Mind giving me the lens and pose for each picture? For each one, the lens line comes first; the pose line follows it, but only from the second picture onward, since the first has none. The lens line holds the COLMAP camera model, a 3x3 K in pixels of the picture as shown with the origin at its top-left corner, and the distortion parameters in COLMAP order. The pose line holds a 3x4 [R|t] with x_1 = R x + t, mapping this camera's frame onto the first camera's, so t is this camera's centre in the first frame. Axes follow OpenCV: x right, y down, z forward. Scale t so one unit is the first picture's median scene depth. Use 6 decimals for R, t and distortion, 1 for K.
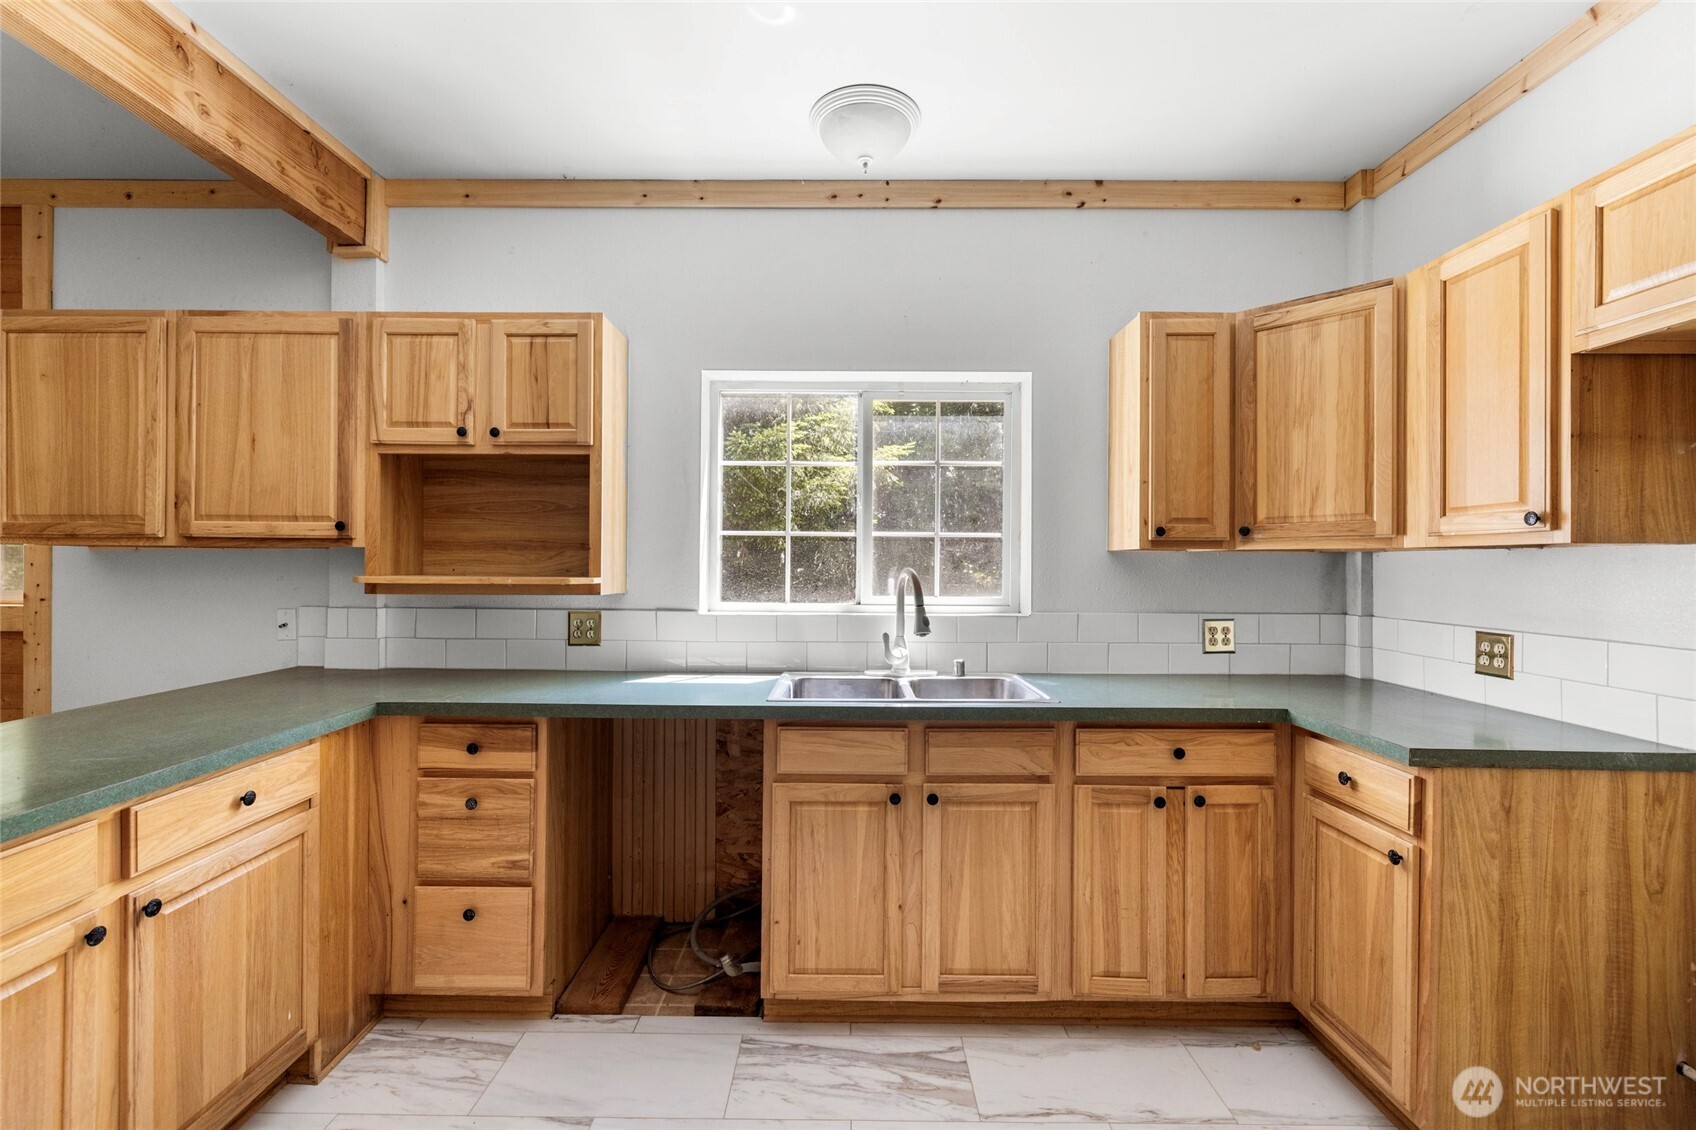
lens RADIAL K [[719.5, 0, 842.4], [0, 719.5, 562.4], [0, 0, 1]] dist [-0.001850, -0.000362]
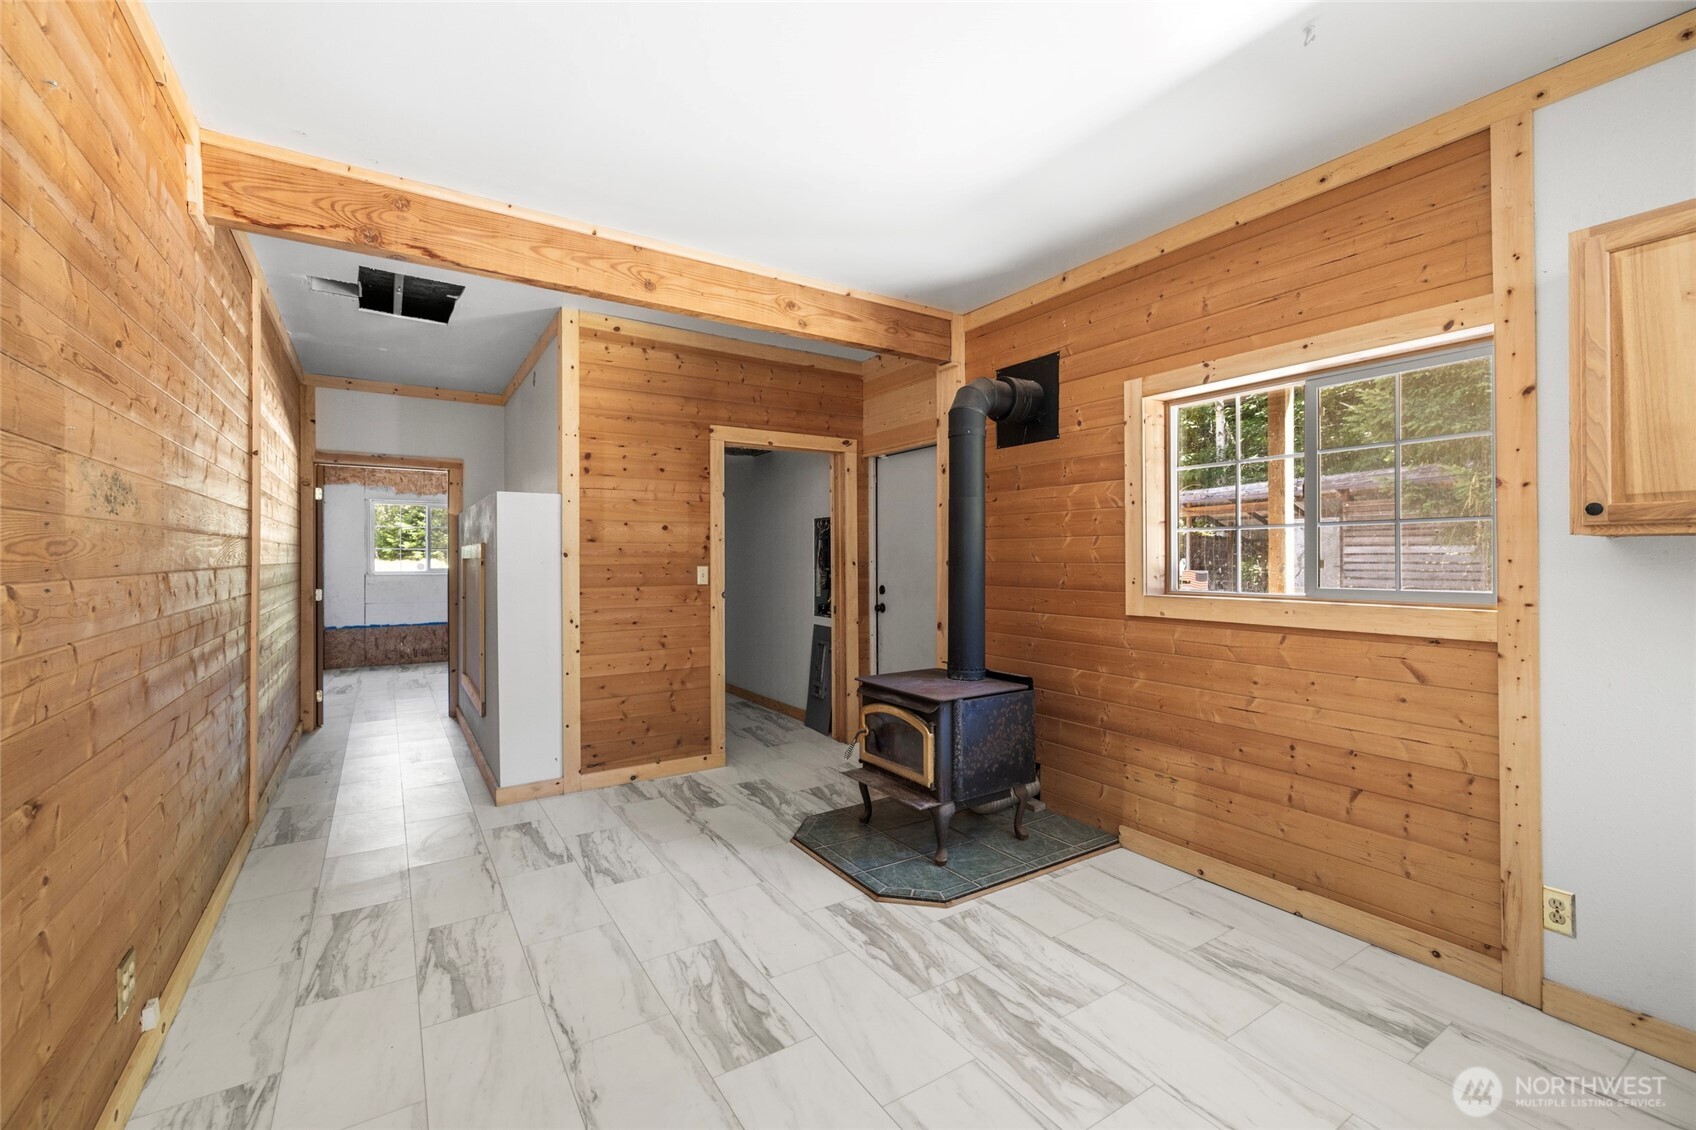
lens RADIAL K [[719.5, 0, 842.4], [0, 719.5, 562.4], [0, 0, 1]] dist [-0.001850, -0.000362]
pose [[0.536564, -0.004021, -0.843850, -0.965684], [0.008900, 0.999960, 0.000894, -0.003633], [0.843813, -0.007990, 0.536579, -0.085786]]
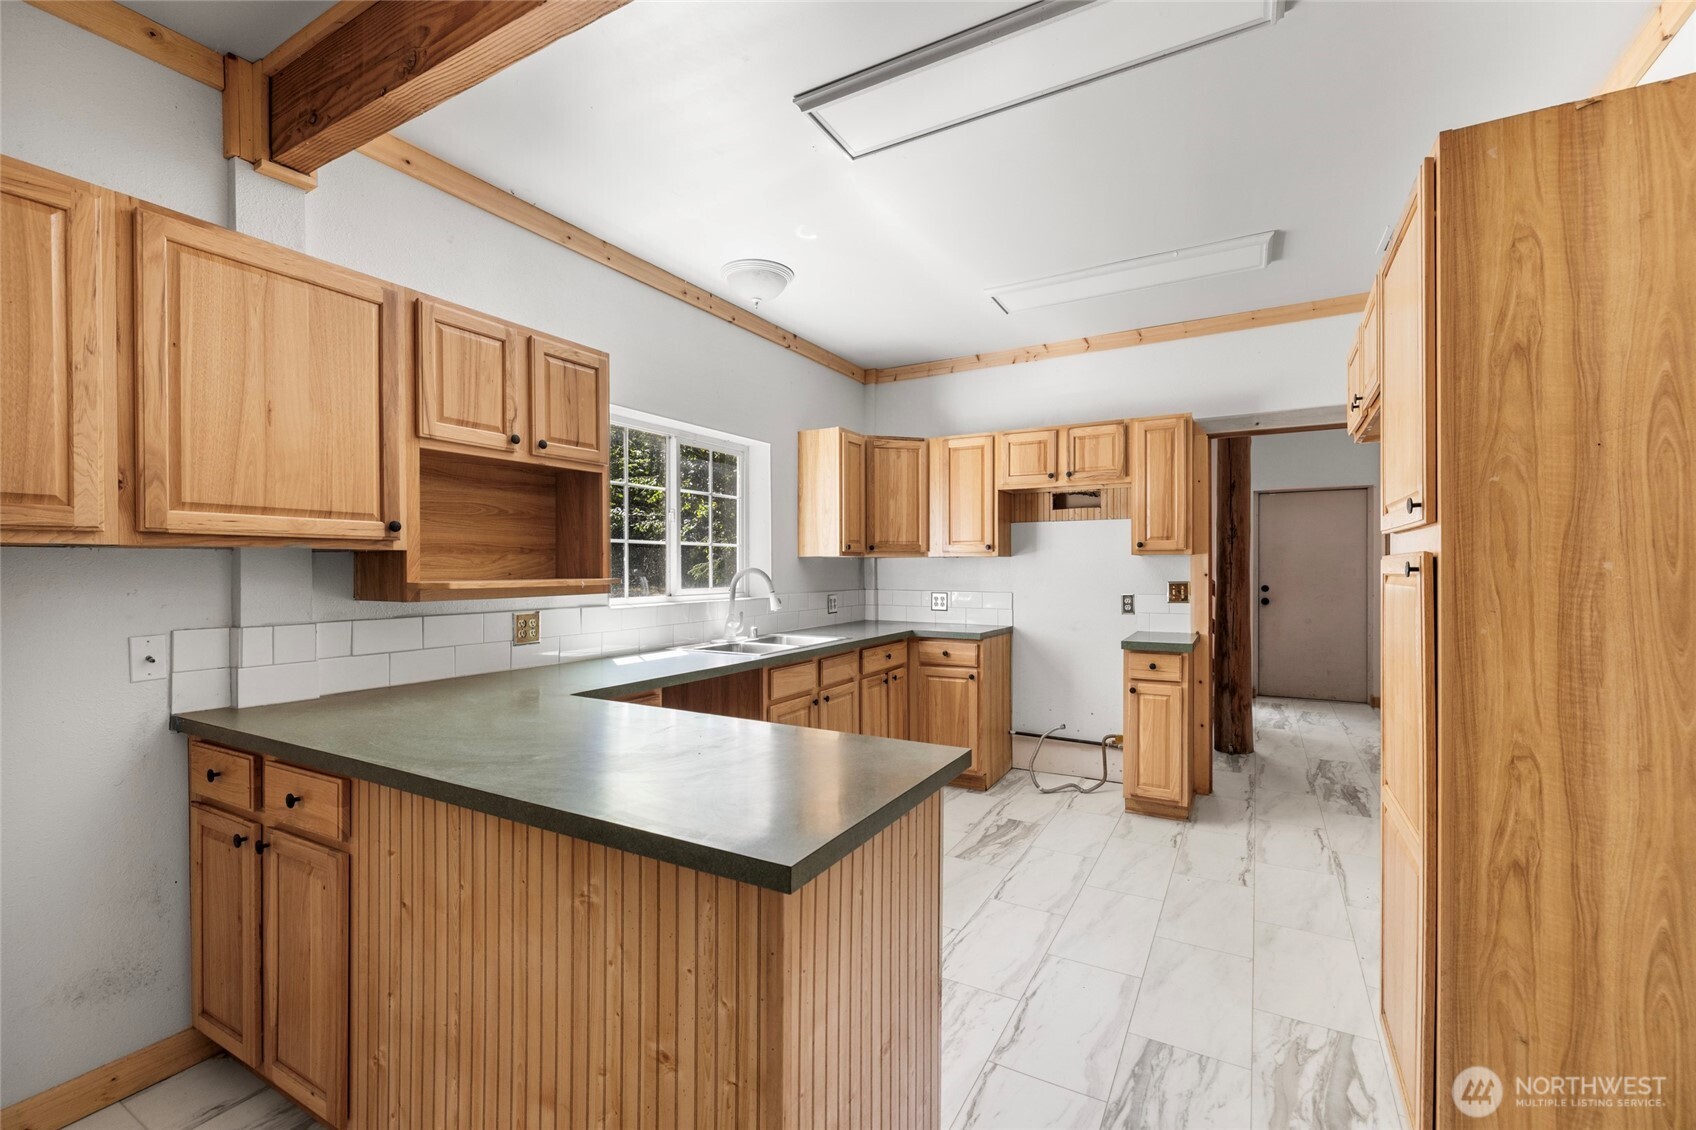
lens RADIAL K [[722.6, 0, 841.2], [0, 722.6, 573.5], [0, 0, 1]] dist [-0.000483, -0.000093]
pose [[0.495712, -0.016113, 0.868337, -1.189476], [0.002784, 0.999852, 0.016965, -0.006125], [-0.868482, -0.005992, 0.495684, 0.081082]]
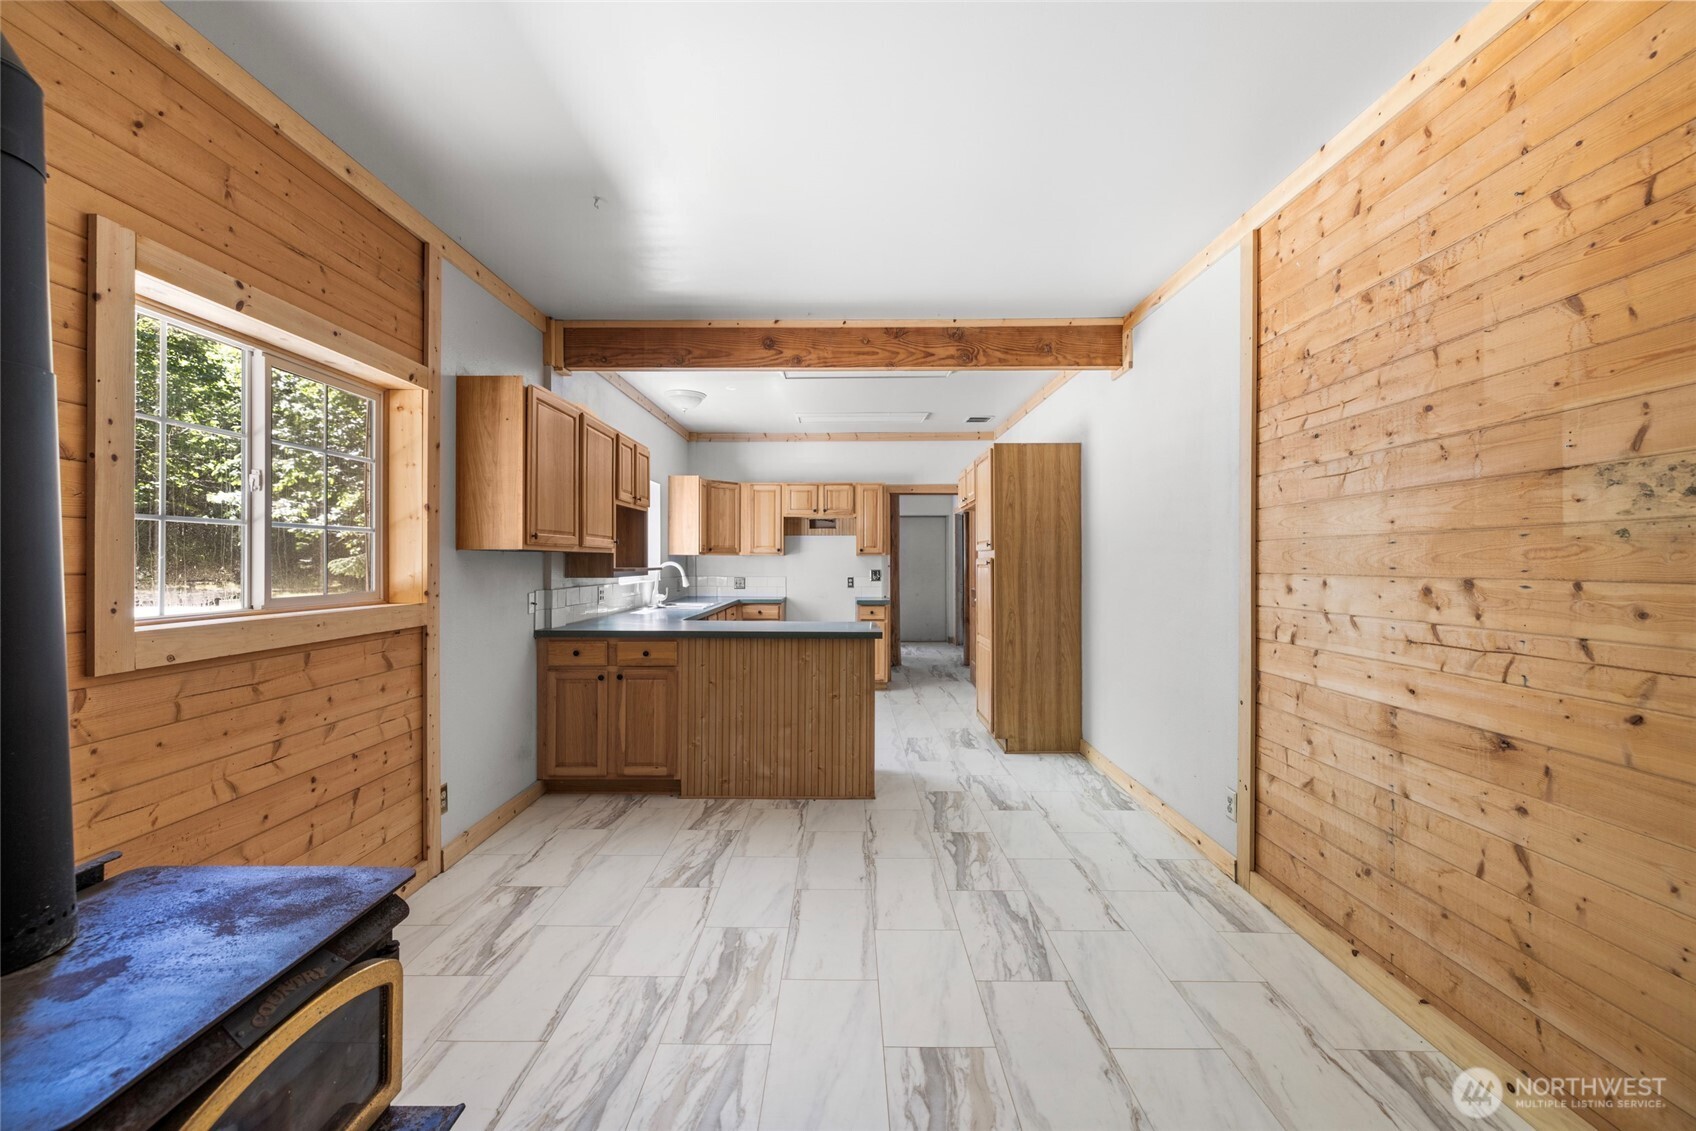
lens RADIAL K [[719.5, 0, 842.4], [0, 719.5, 562.9], [0, 0, 1]] dist [-0.001850, -0.000362]
pose [[-0.001814, -0.009682, 0.999951, -2.585729], [-0.004157, 0.999945, 0.009675, -0.016616], [-0.999990, -0.004139, -0.001854, 0.407761]]
